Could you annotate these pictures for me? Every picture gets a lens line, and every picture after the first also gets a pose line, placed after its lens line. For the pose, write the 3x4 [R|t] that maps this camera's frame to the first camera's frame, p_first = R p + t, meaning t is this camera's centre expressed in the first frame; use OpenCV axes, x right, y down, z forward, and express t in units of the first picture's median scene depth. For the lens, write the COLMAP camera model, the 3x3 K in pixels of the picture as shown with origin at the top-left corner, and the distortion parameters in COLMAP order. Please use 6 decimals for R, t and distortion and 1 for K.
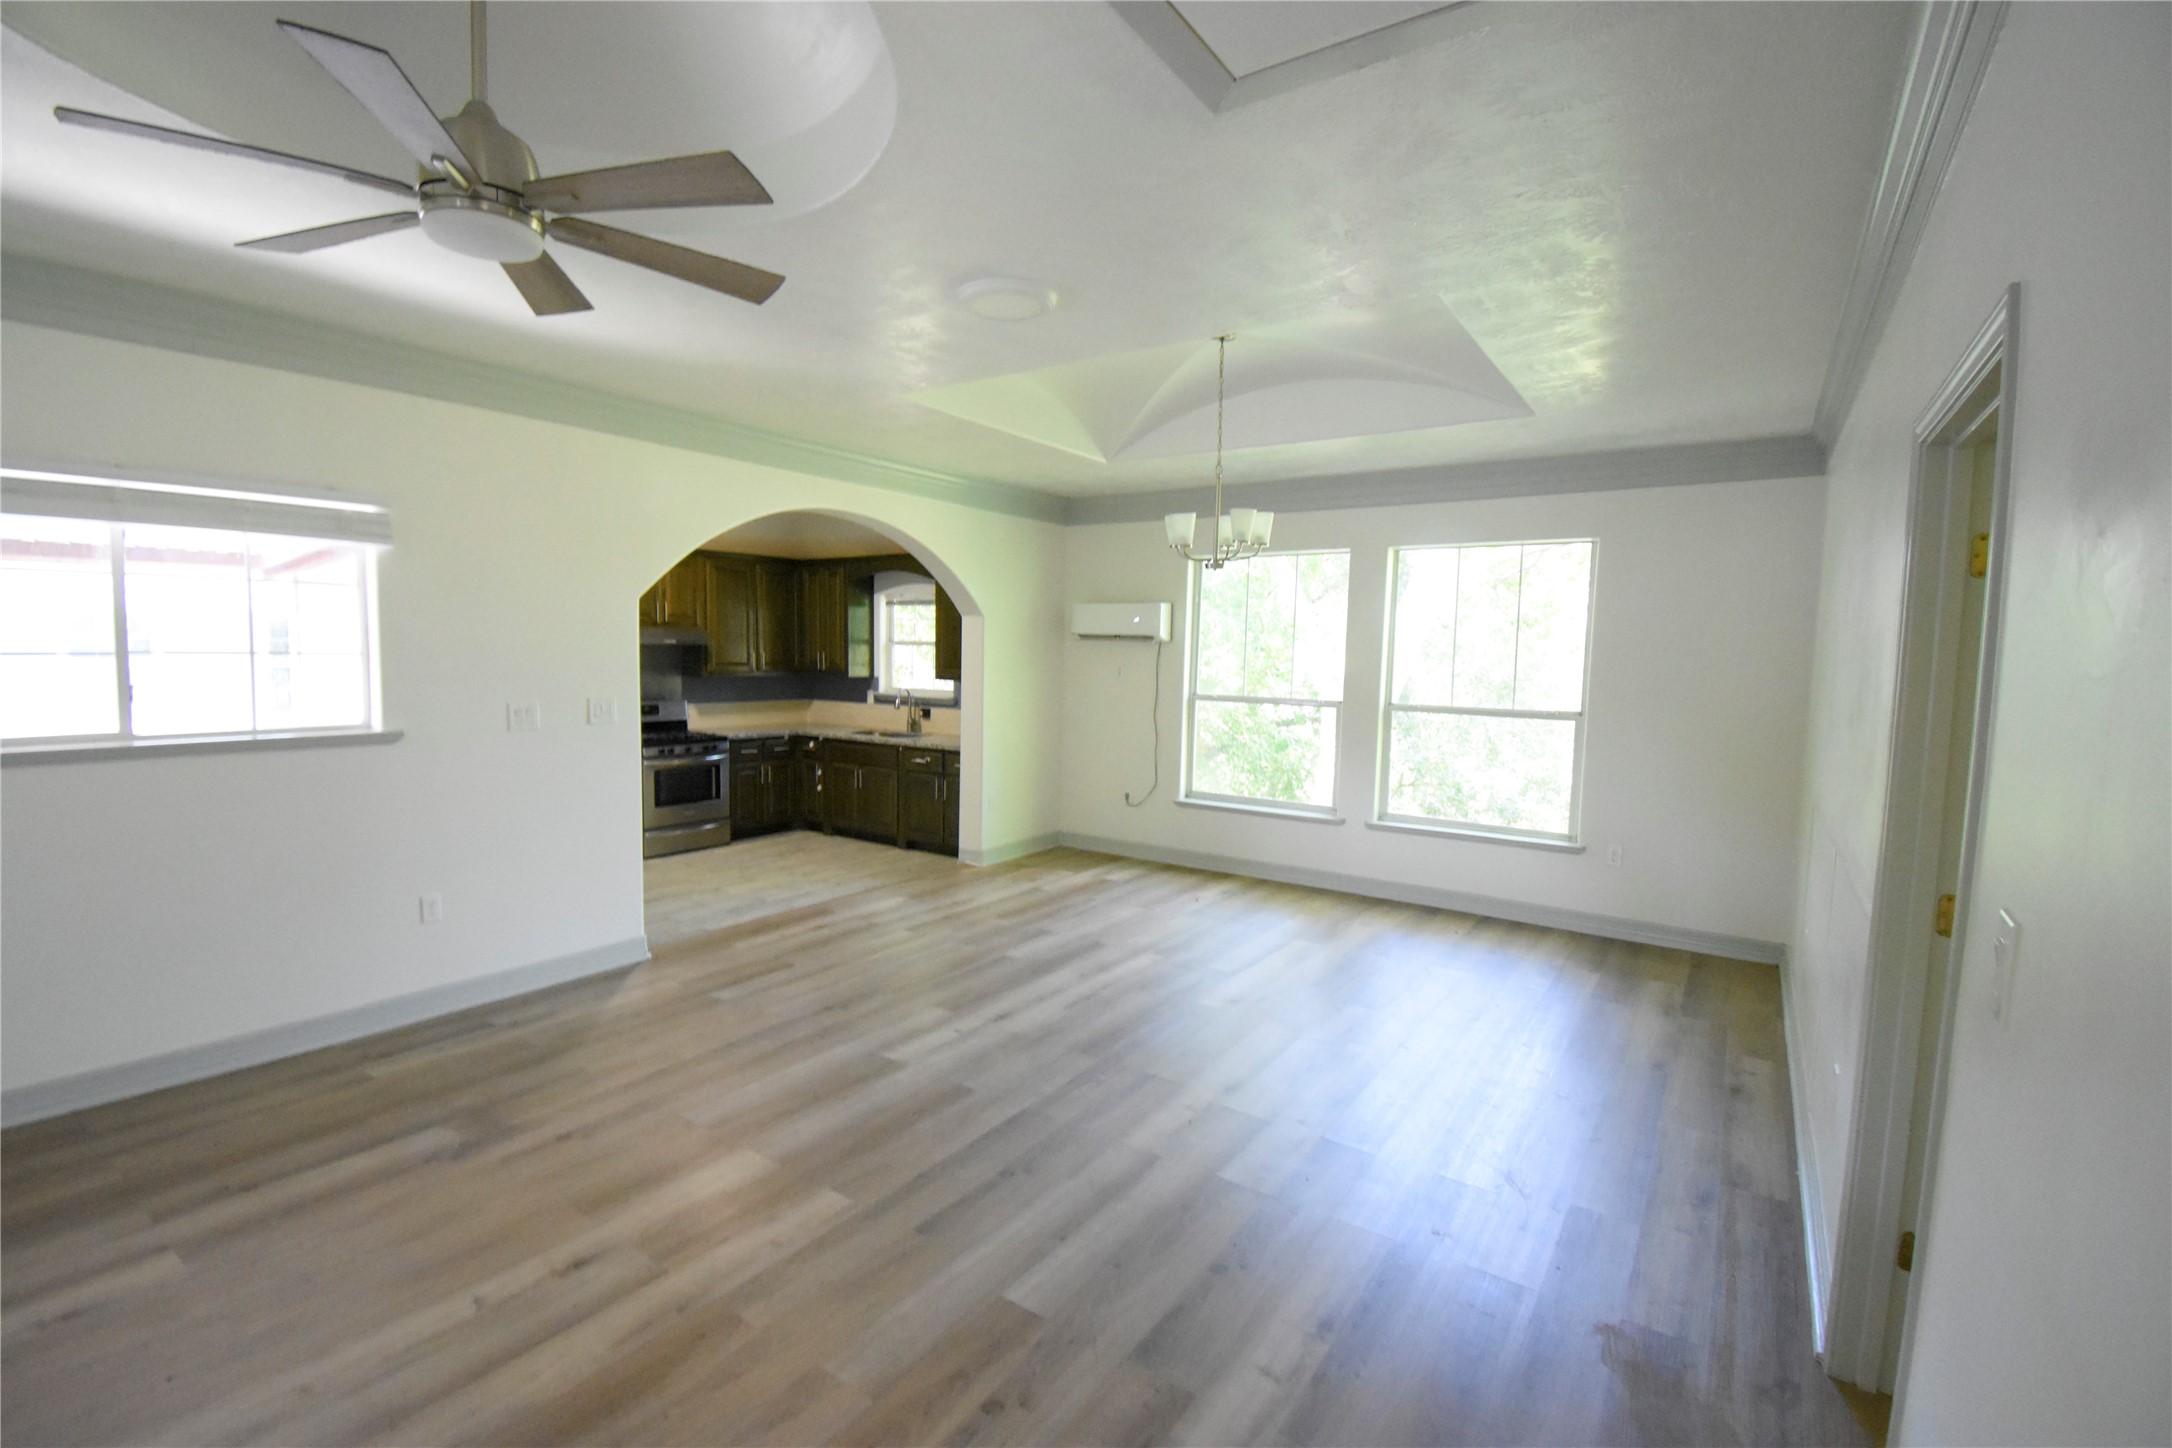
lens RADIAL K [[955.6, 0, 1089.9], [0, 955.6, 725.7], [0, 0, 1]] dist [0.019925, -0.025591]
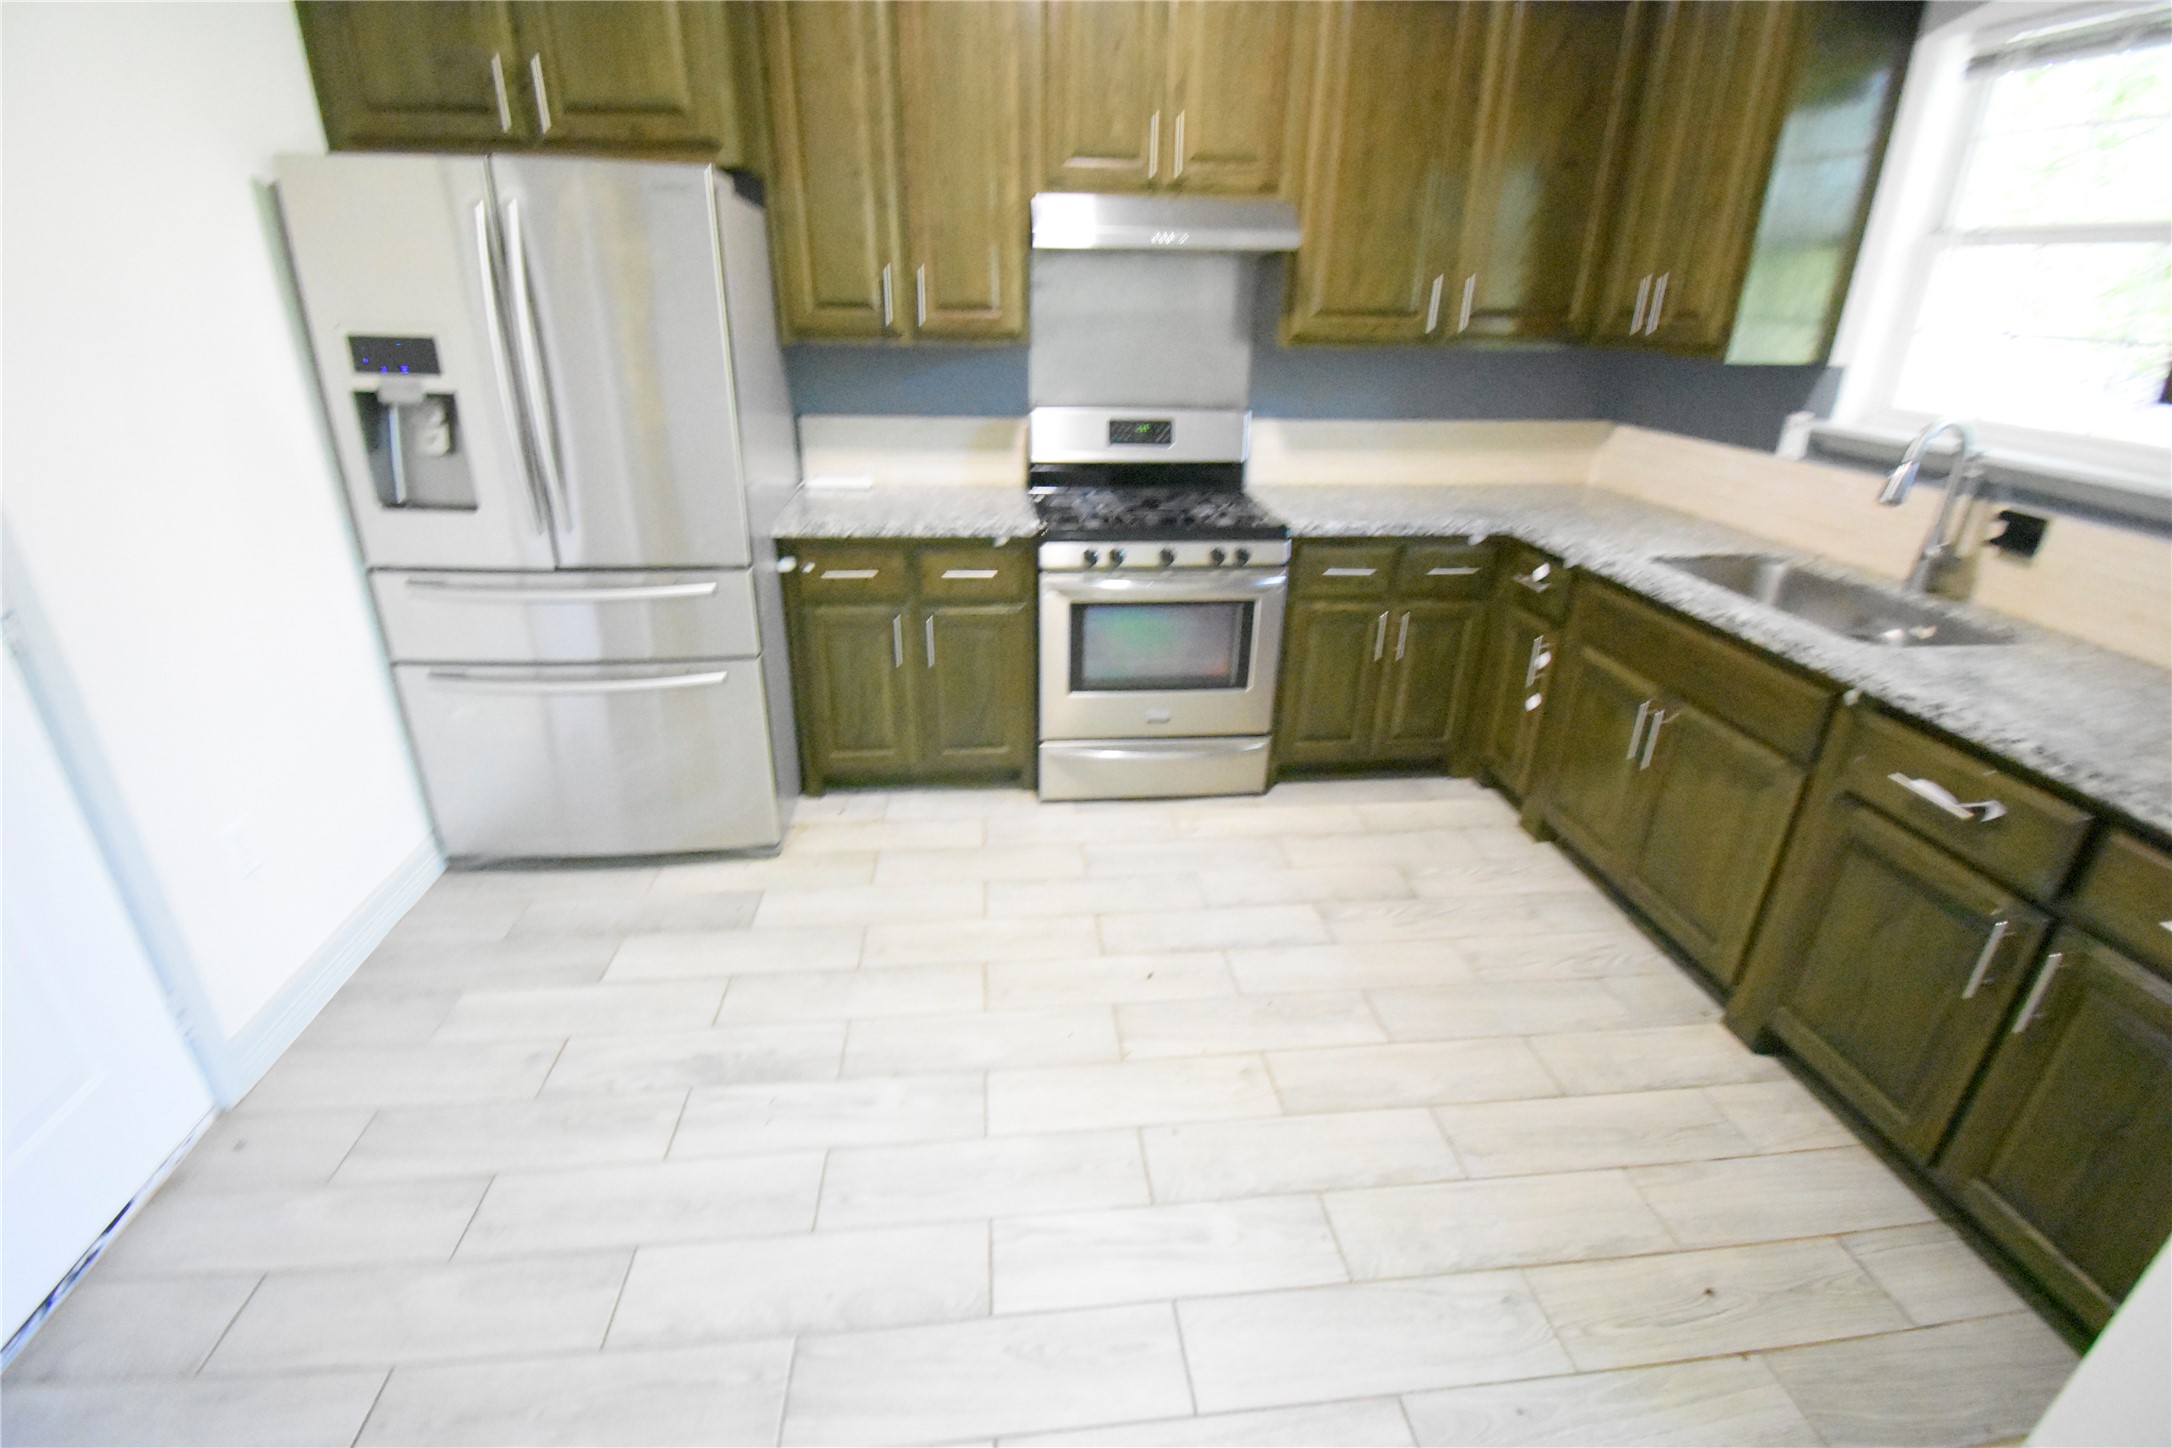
lens RADIAL K [[955.6, 0, 1089.9], [0, 955.6, 725.7], [0, 0, 1]] dist [0.019925, -0.025591]
pose [[0.647749, 0.303254, -0.698898, -0.141217], [-0.066276, 0.936317, 0.344845, -0.035722], [0.758965, -0.177053, 0.626597, 0.657176]]
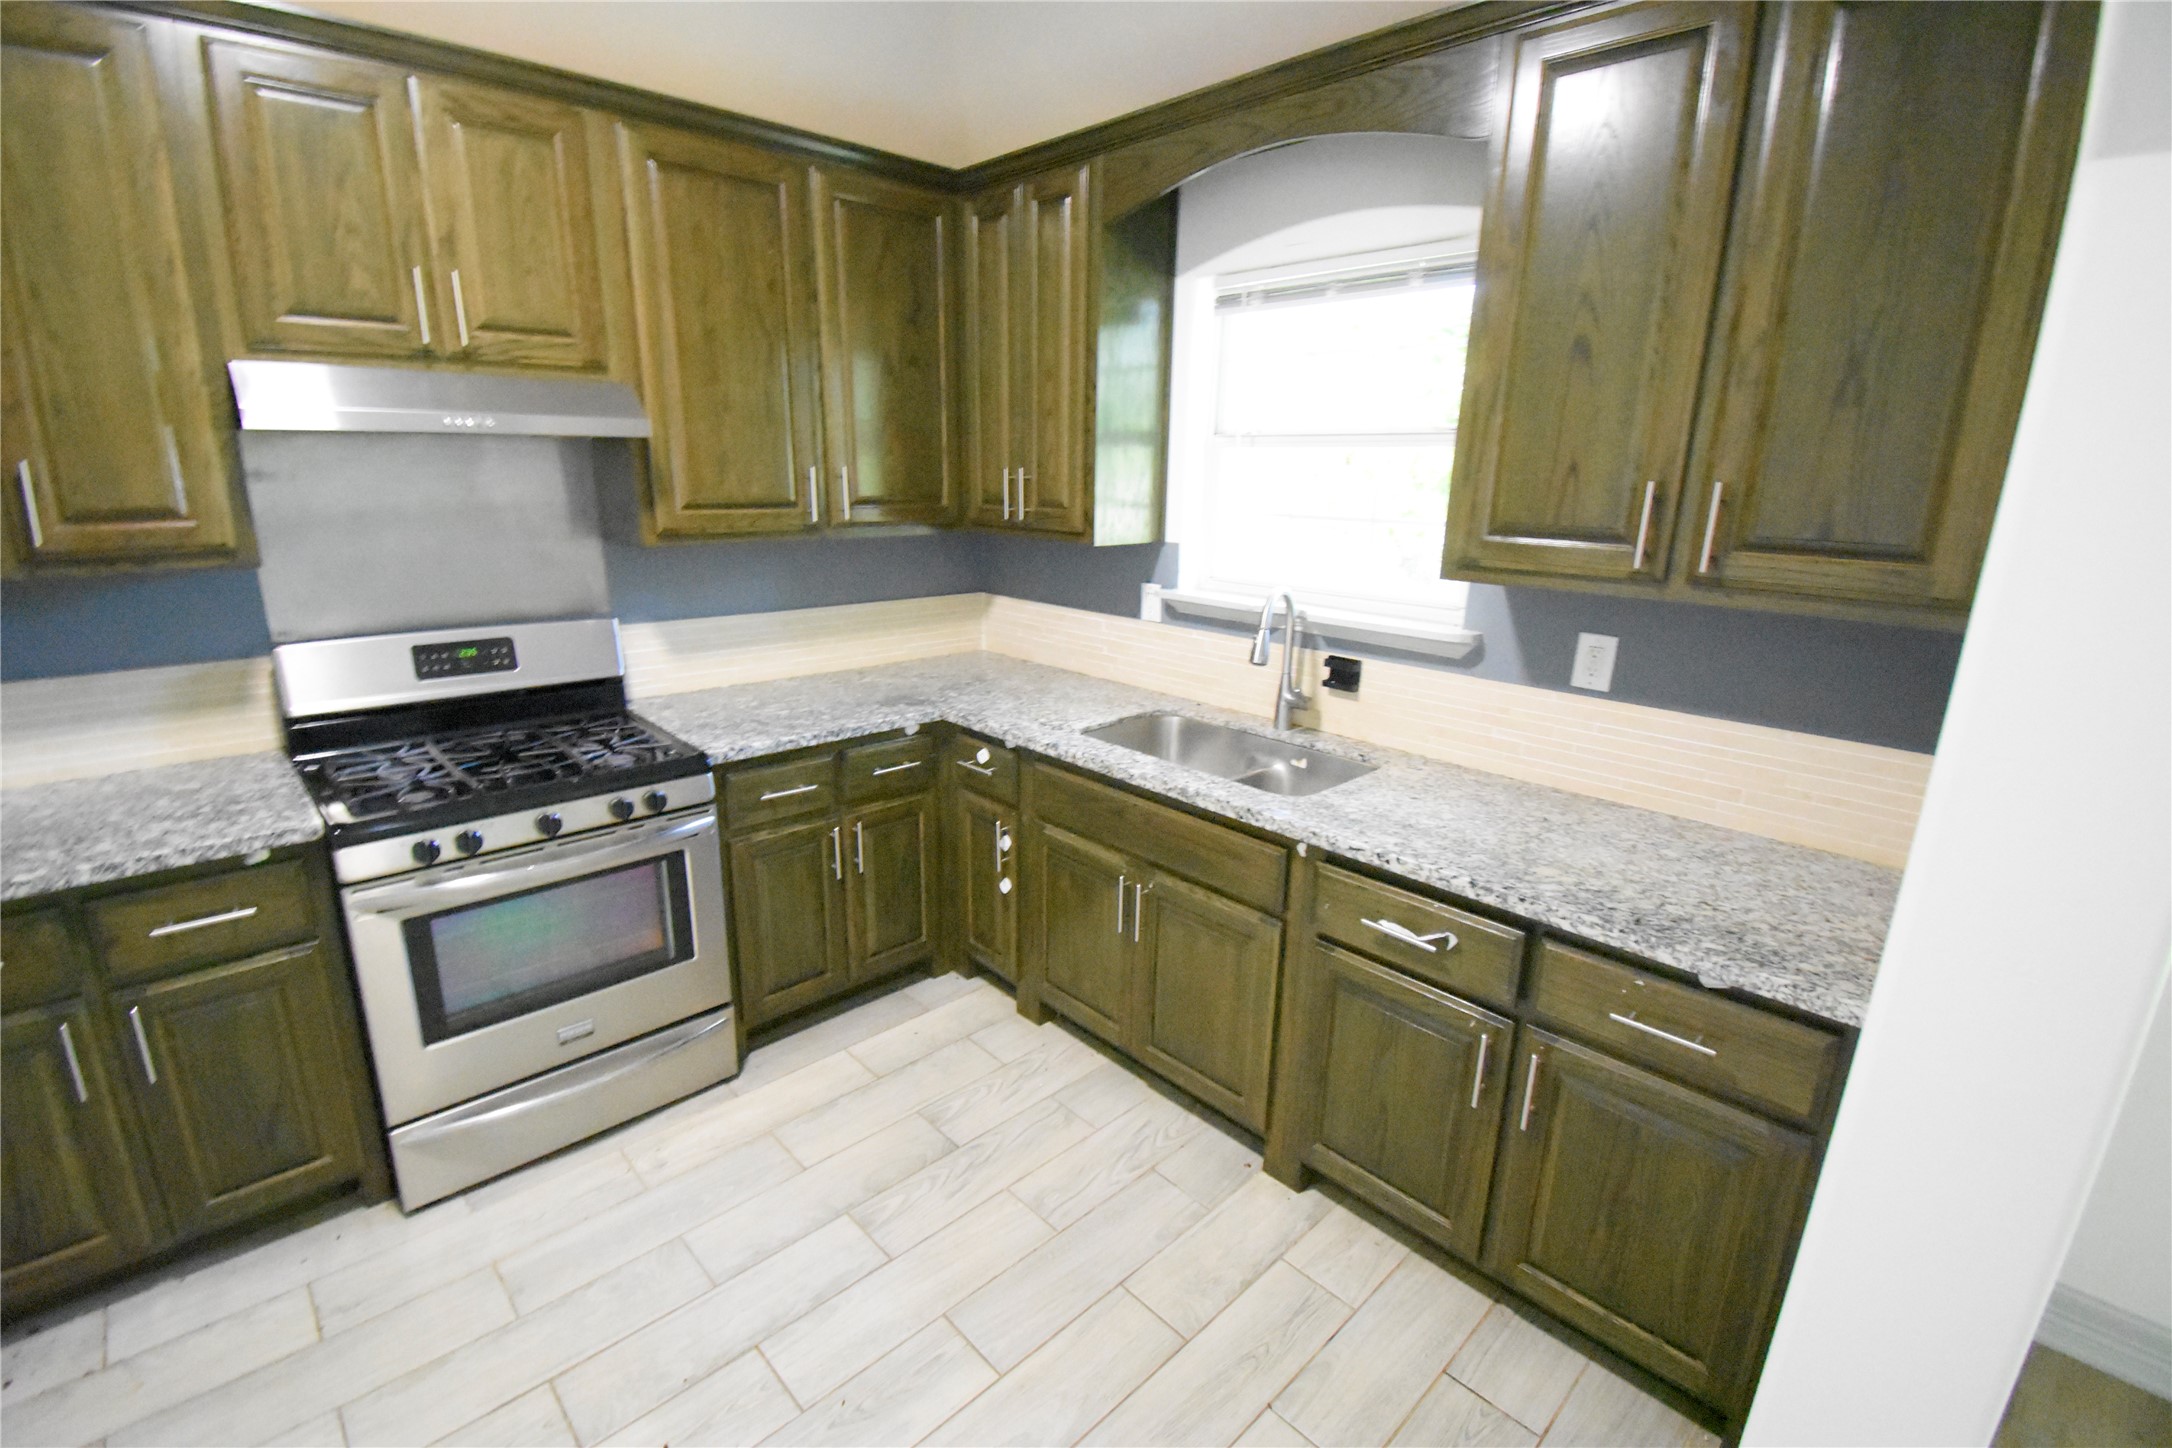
lens RADIAL K [[955.6, 0, 1089.9], [0, 955.6, 725.7], [0, 0, 1]] dist [0.019925, -0.025591]
pose [[0.977878, 0.056756, -0.201327, -0.188861], [-0.019957, 0.983410, 0.180297, -0.050572], [0.208220, -0.172290, 0.962788, 0.691126]]
